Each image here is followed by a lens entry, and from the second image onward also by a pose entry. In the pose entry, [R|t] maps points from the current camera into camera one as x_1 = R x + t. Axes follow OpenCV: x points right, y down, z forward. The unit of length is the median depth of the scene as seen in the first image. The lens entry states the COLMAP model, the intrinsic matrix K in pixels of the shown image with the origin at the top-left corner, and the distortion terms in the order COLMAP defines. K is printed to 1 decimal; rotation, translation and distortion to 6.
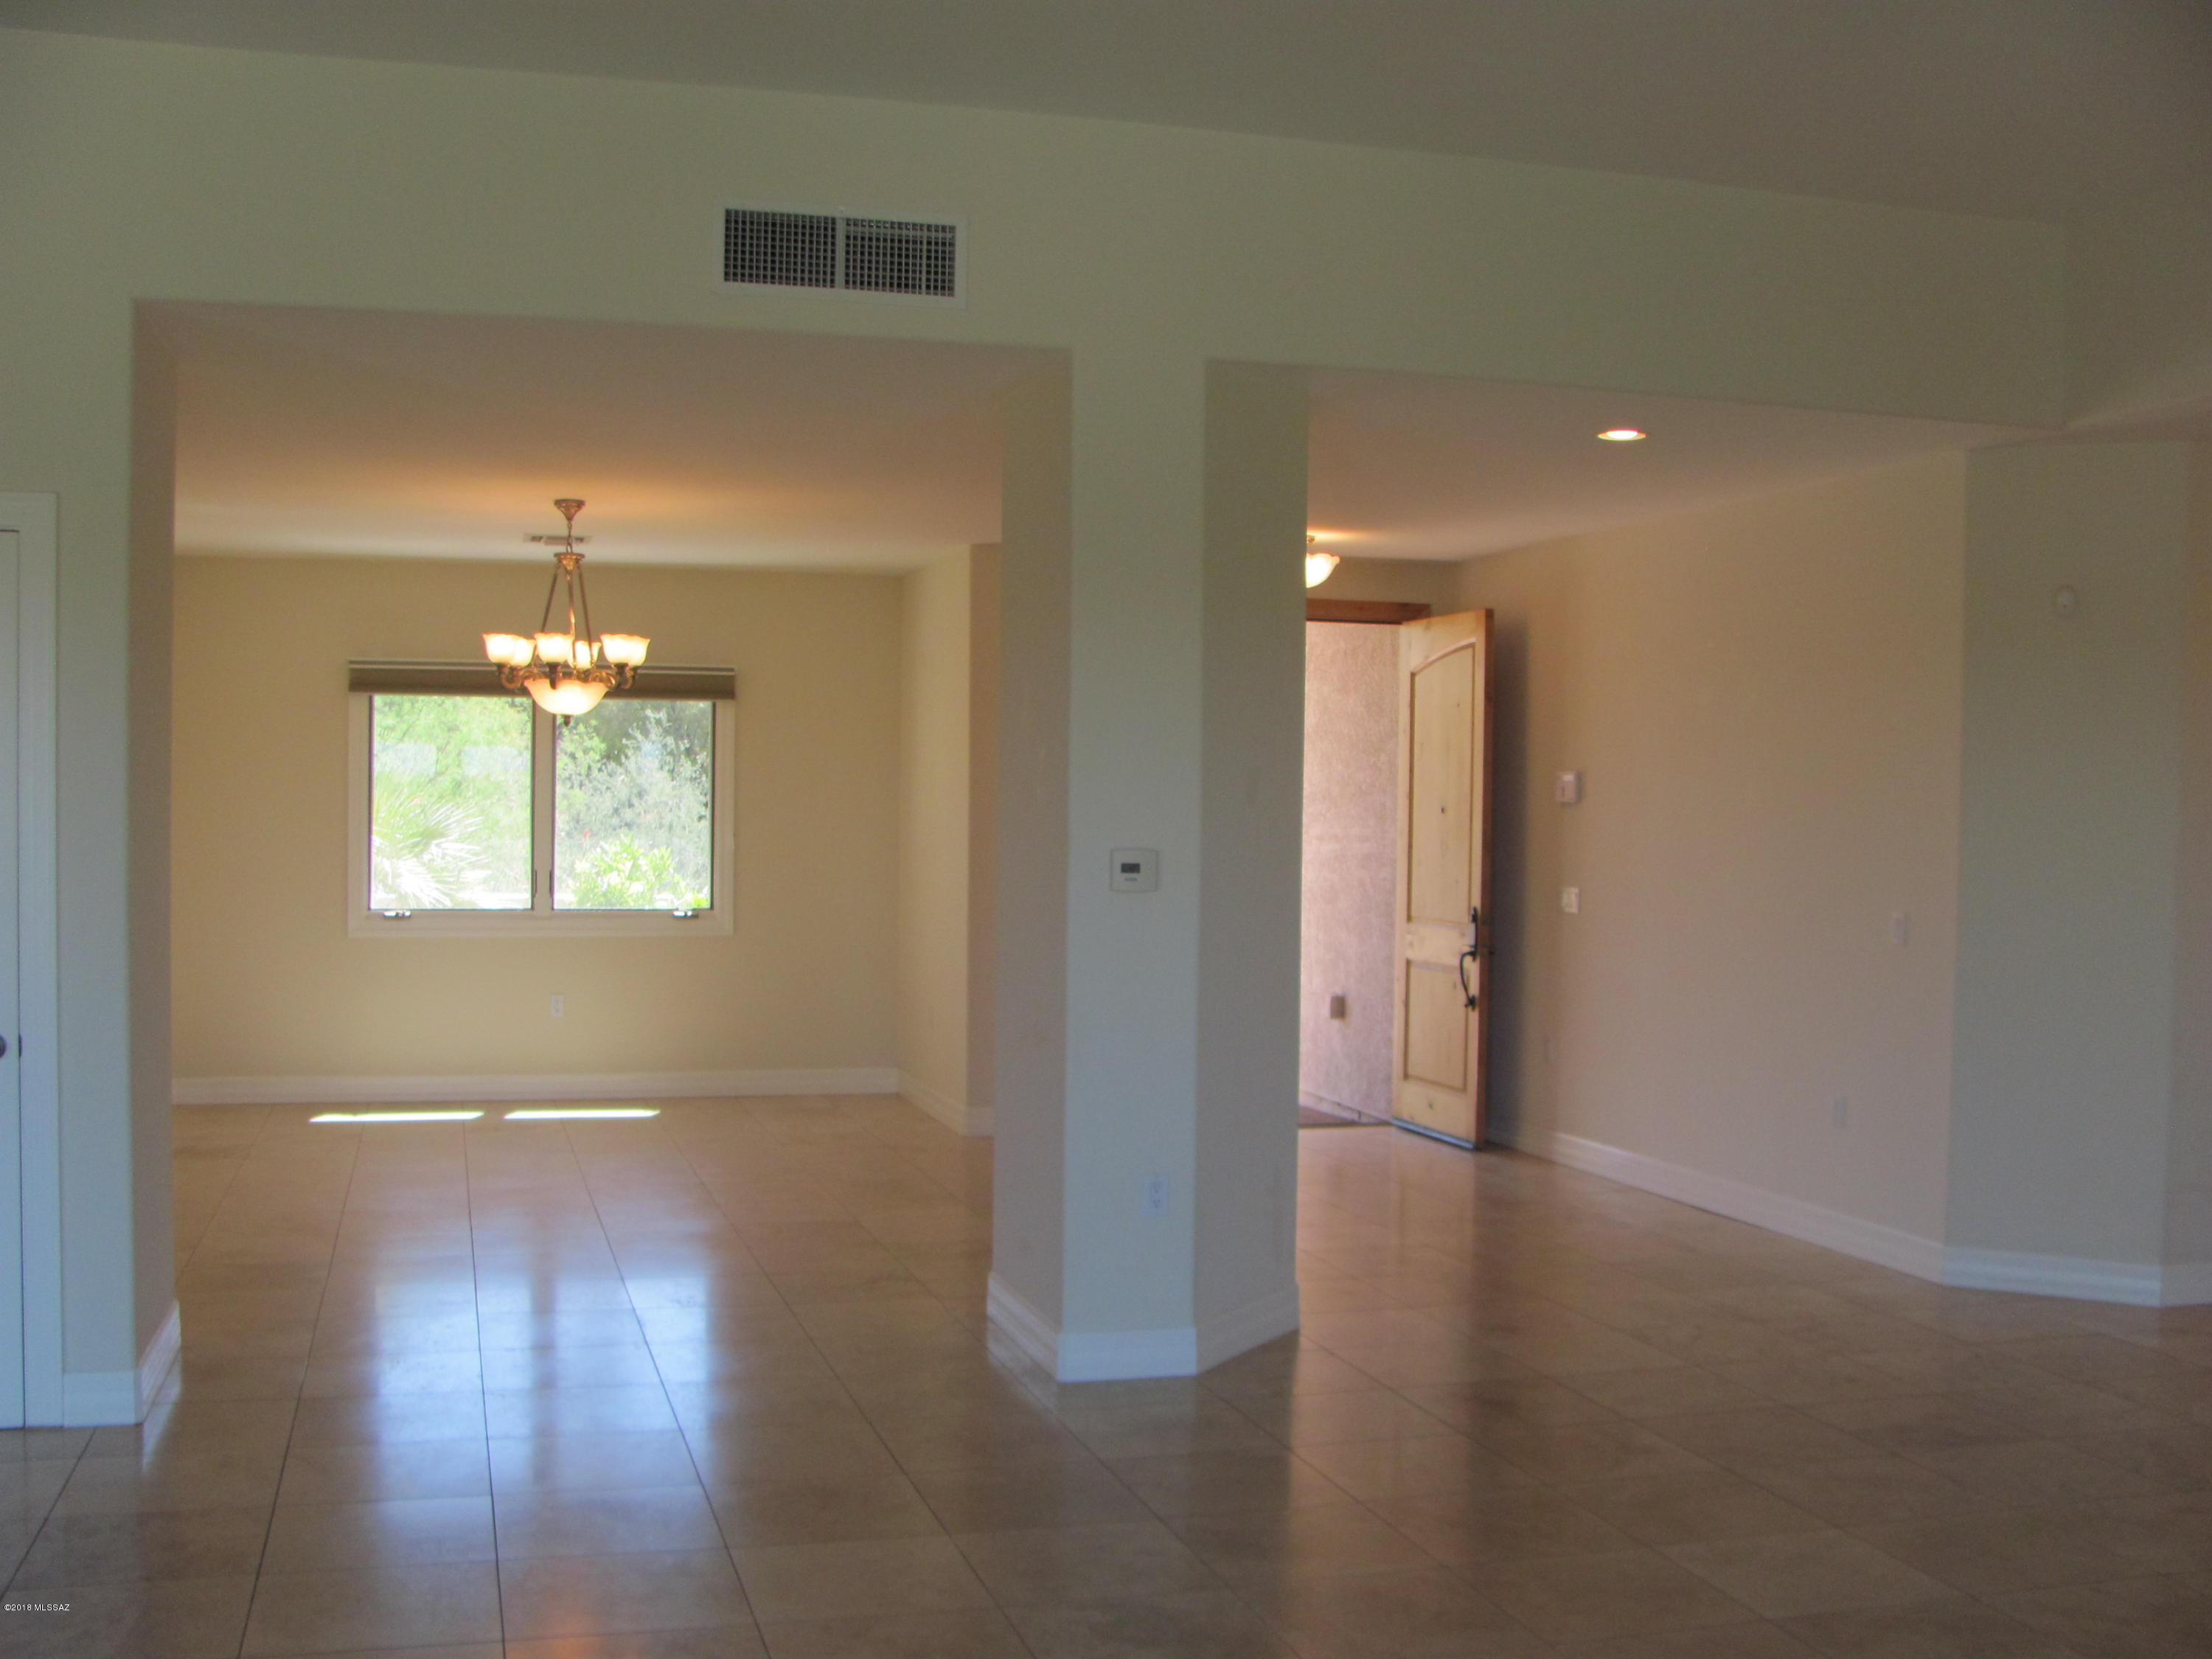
lens RADIAL K [[2344.7, 0, 1110.8], [0, 2344.7, 887.0], [0, 0, 1]] dist [-0.212182, 0.265244]
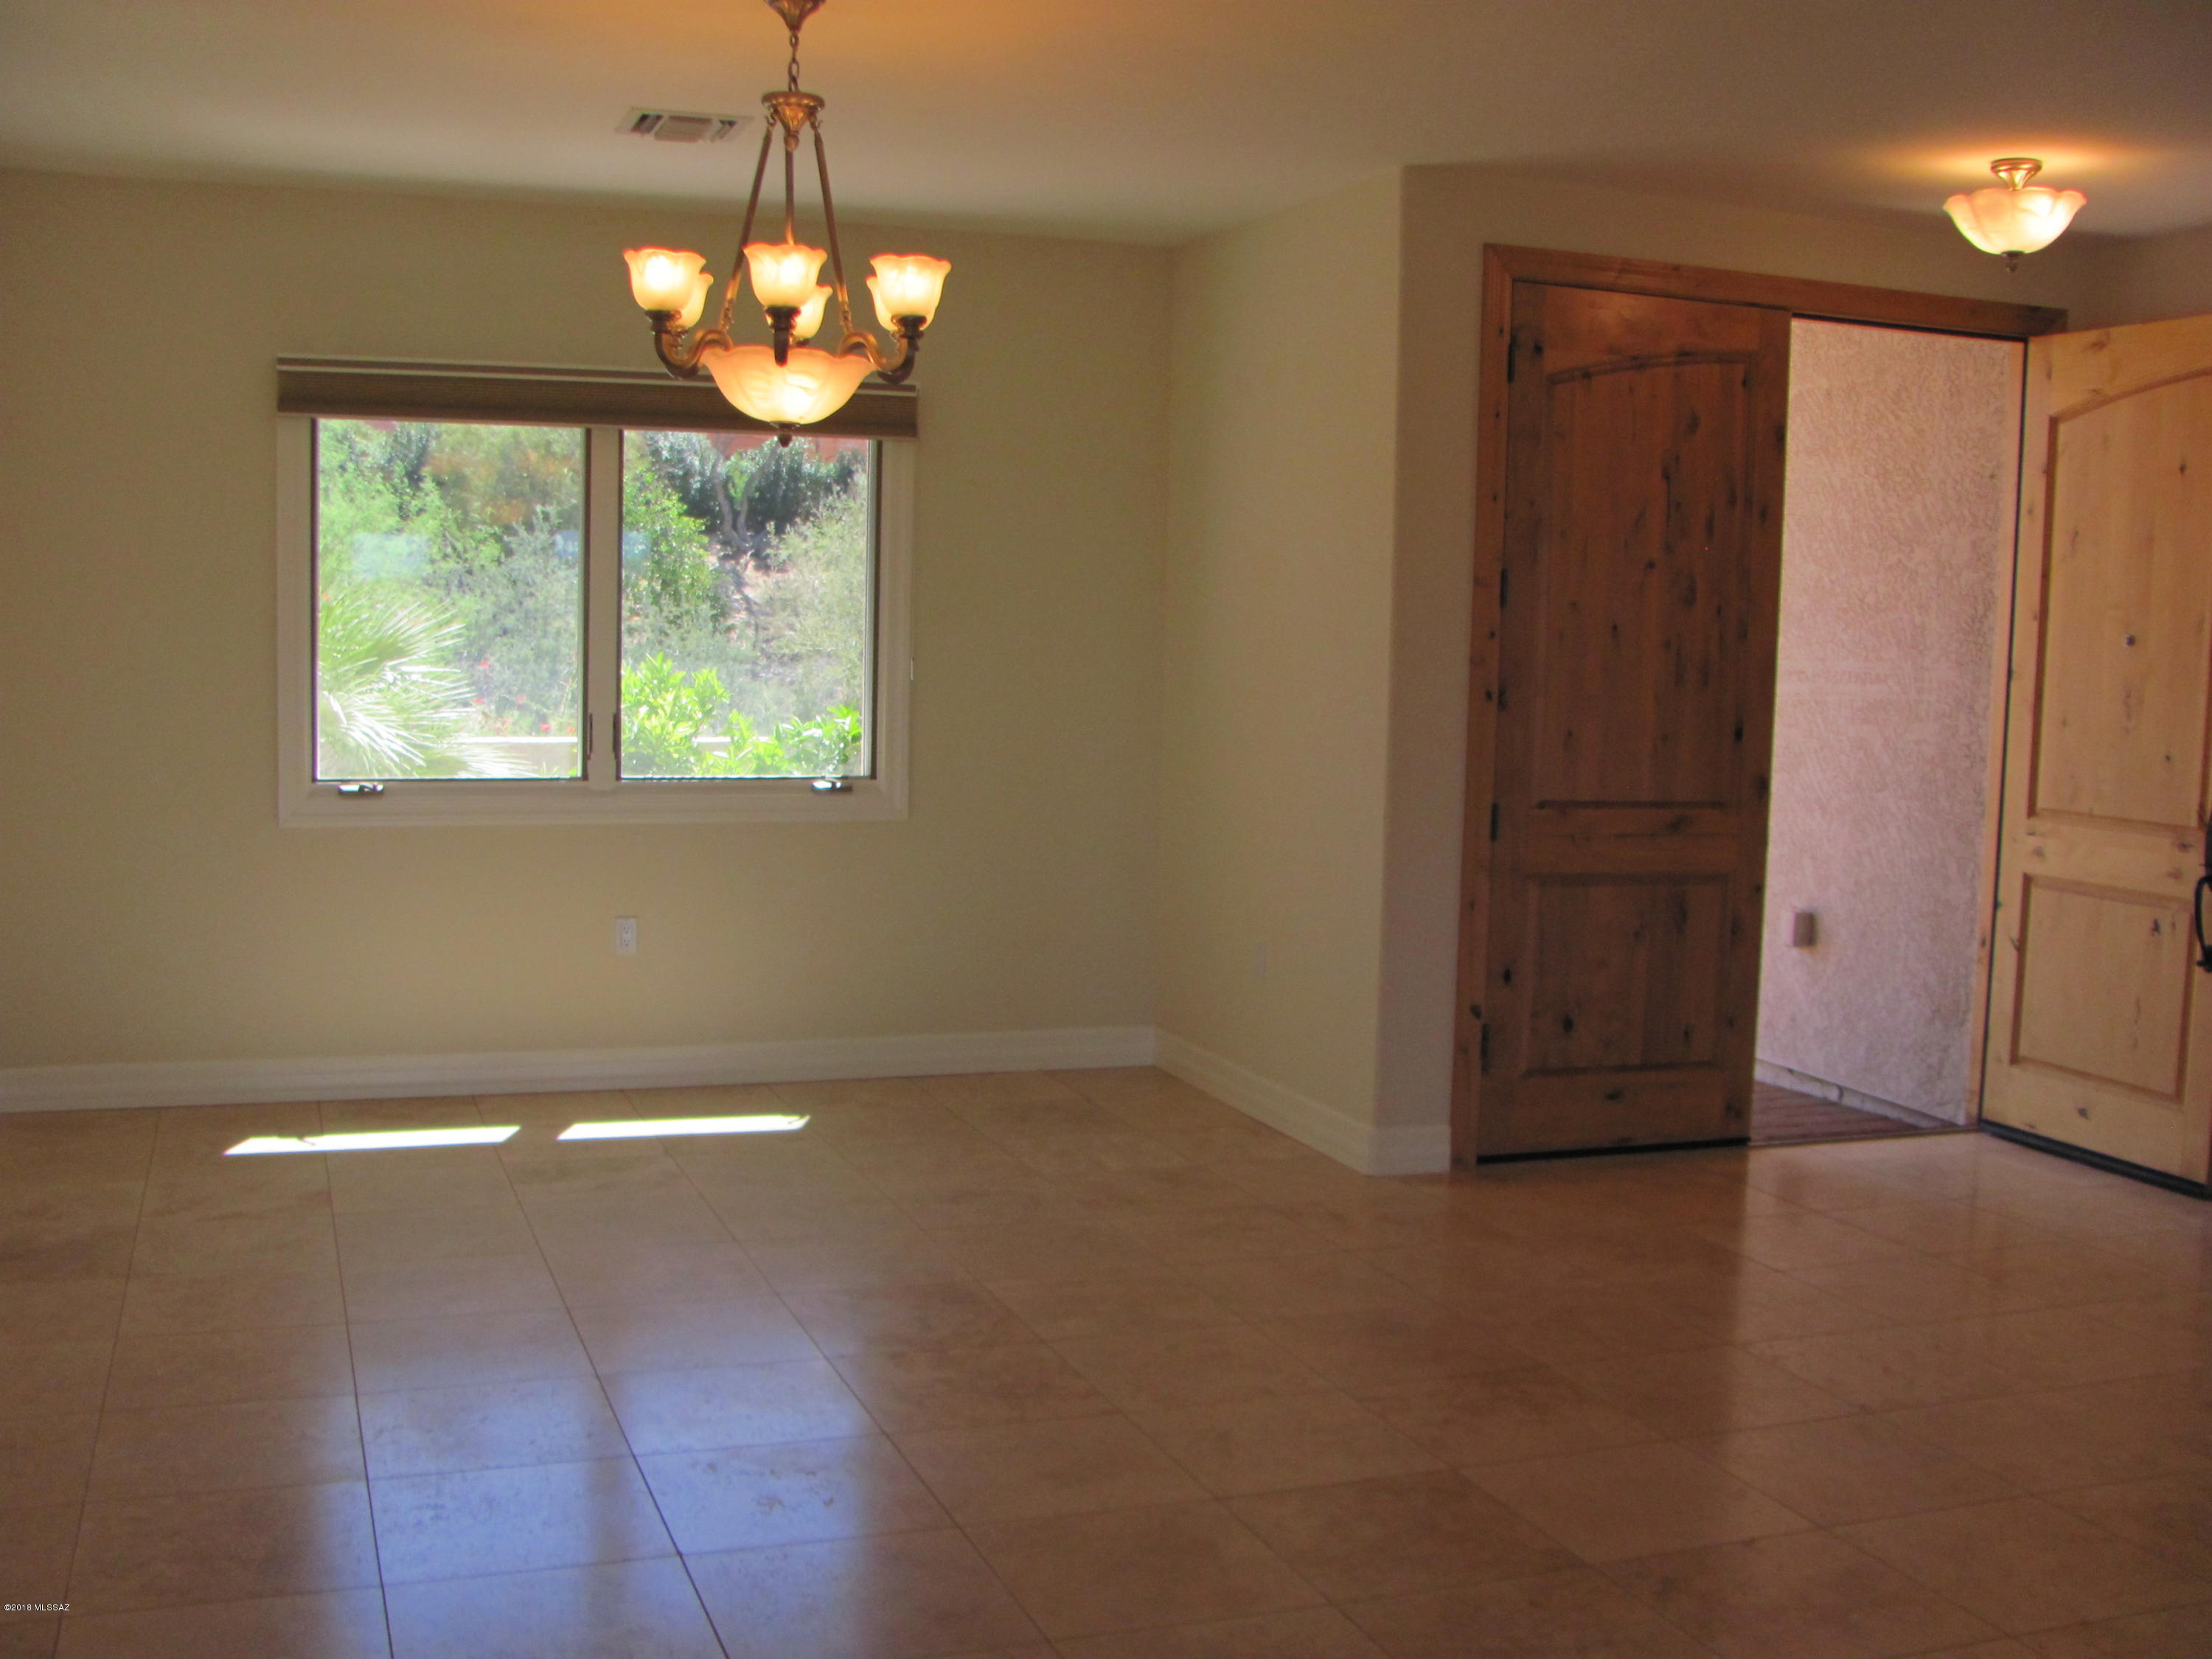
lens RADIAL K [[2344.7, 0, 1110.8], [0, 2344.7, 887.0], [0, 0, 1]] dist [-0.212182, 0.265244]
pose [[0.997297, 0.004335, 0.073342, -0.176004], [-0.010269, 0.996684, 0.080721, -0.014030], [-0.072749, -0.081256, 0.994035, 0.431324]]
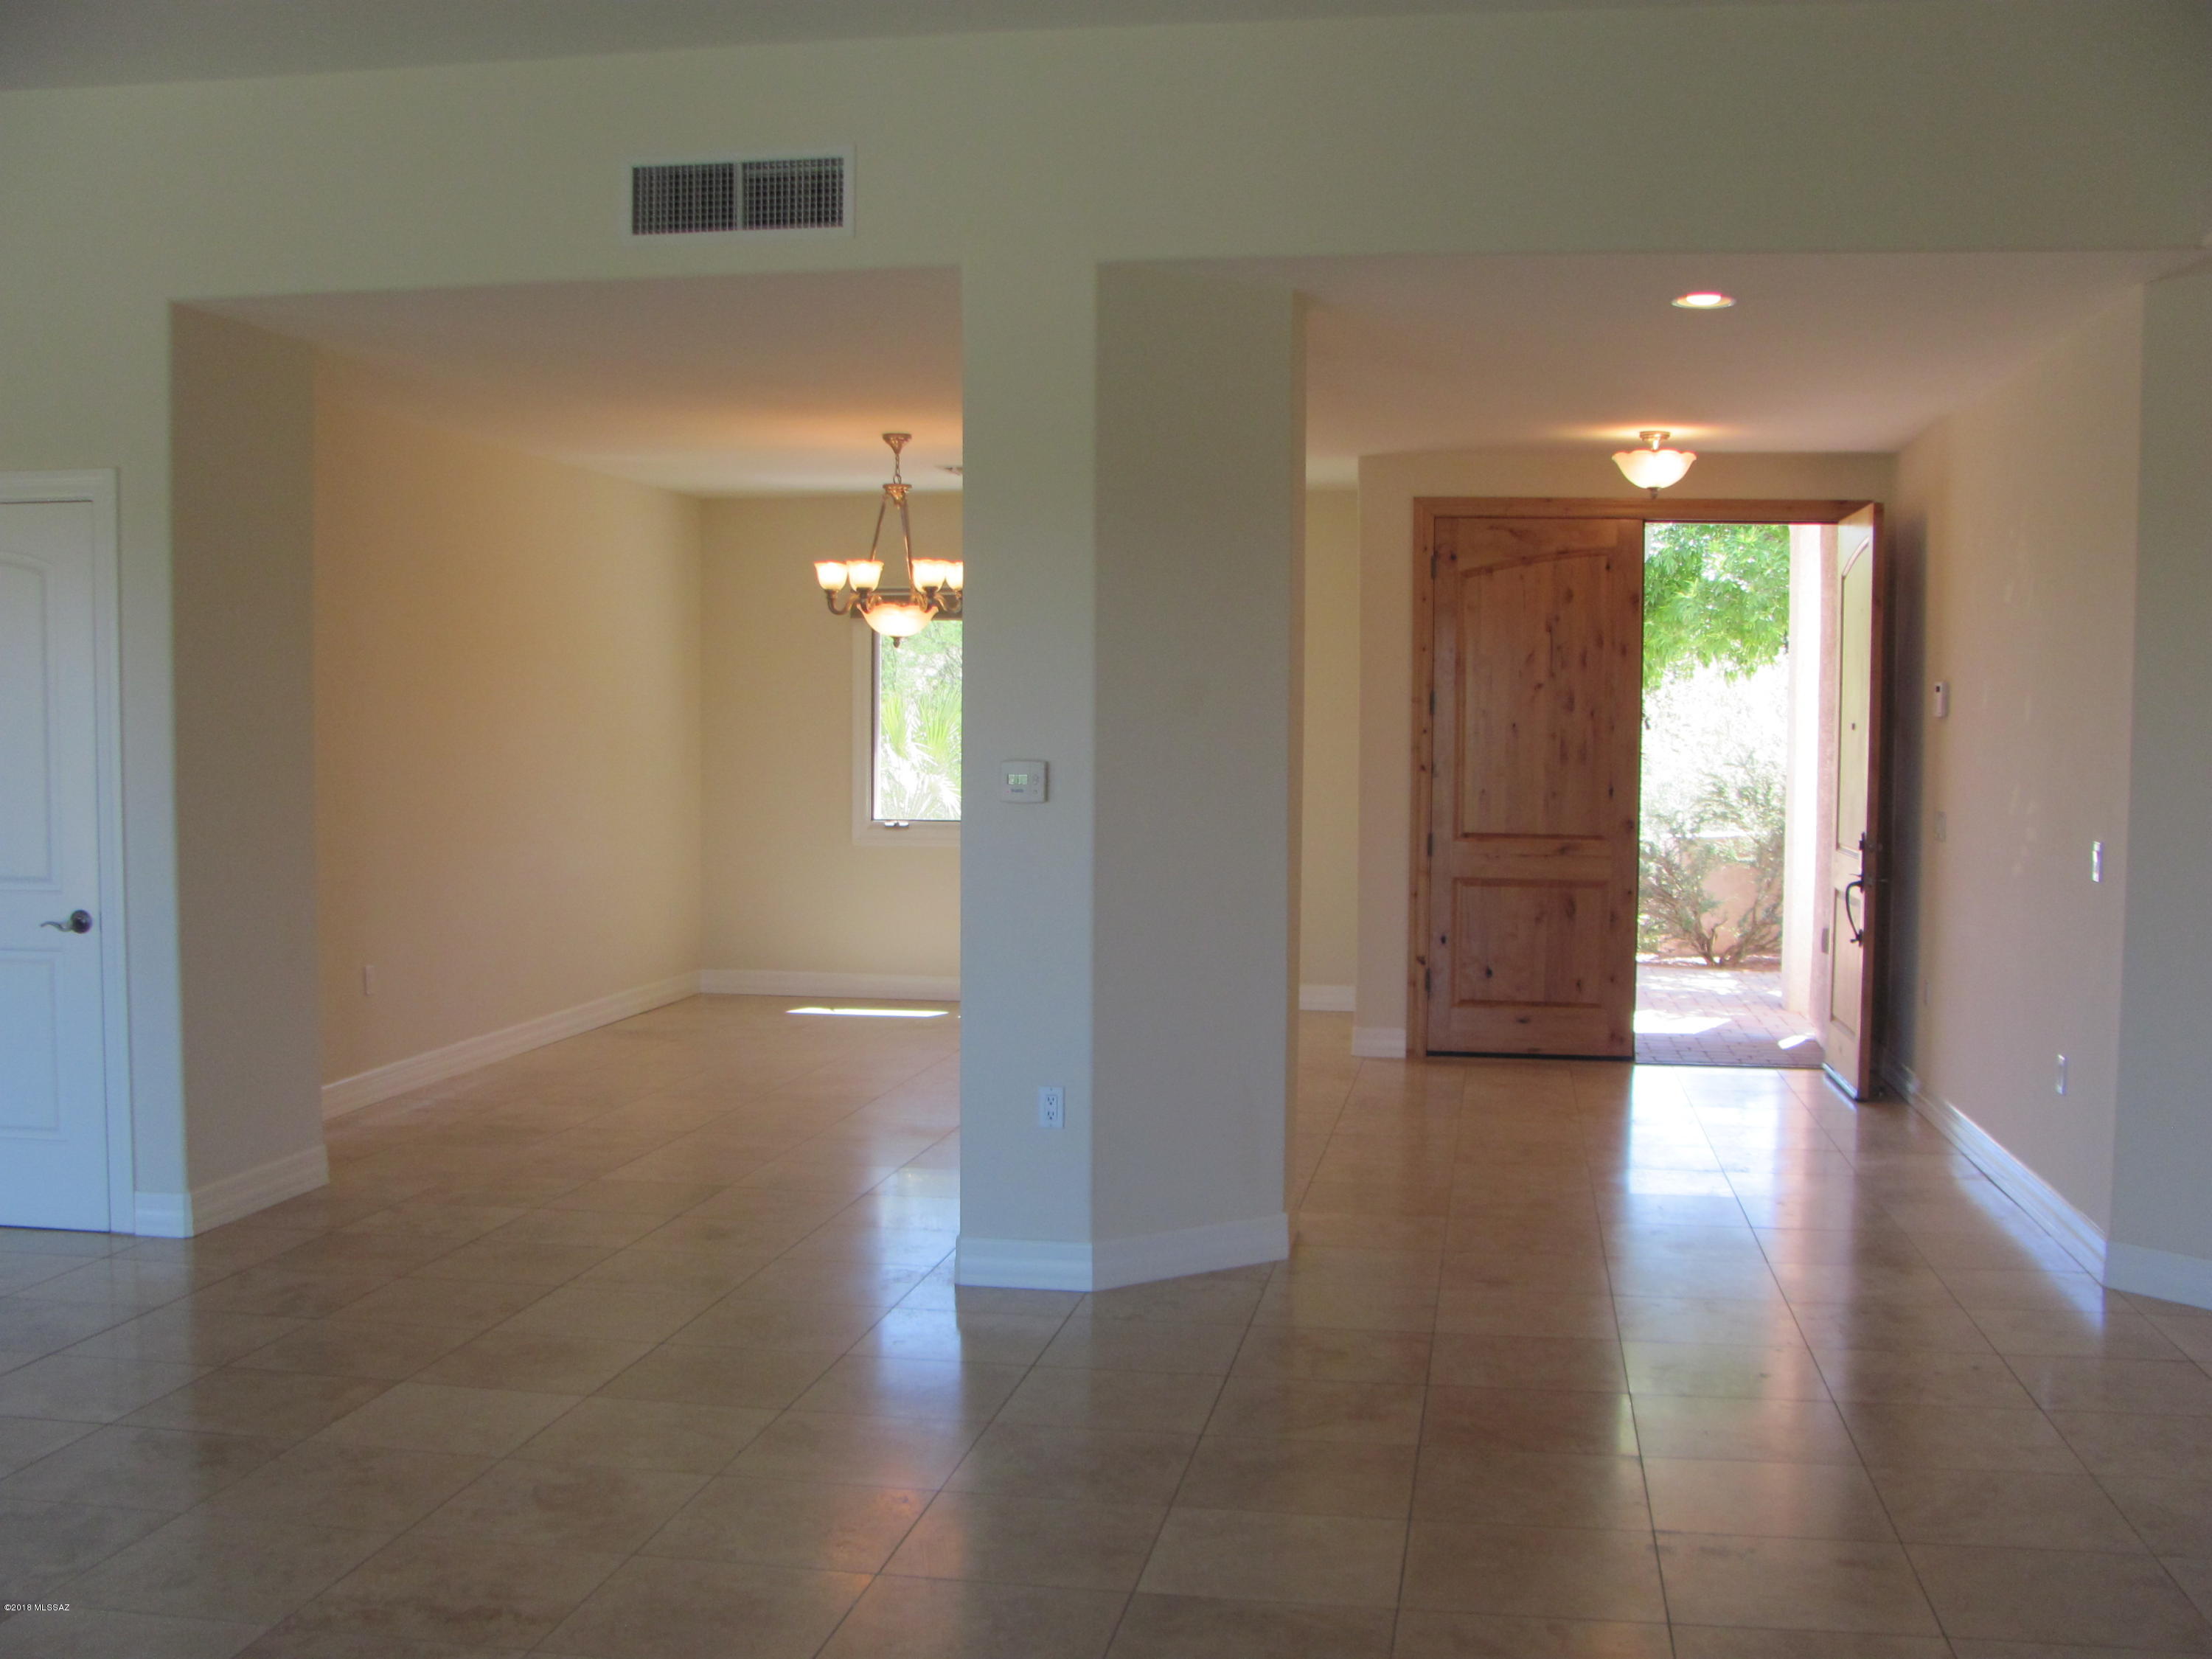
lens RADIAL K [[2344.7, 0, 1110.8], [0, 2344.7, 887.0], [0, 0, 1]] dist [-0.212182, 0.265244]
pose [[0.900349, 0.025561, -0.434416, 0.281033], [-0.011110, 0.999298, 0.035774, 0.000873], [0.435026, -0.027383, 0.900002, 0.067068]]
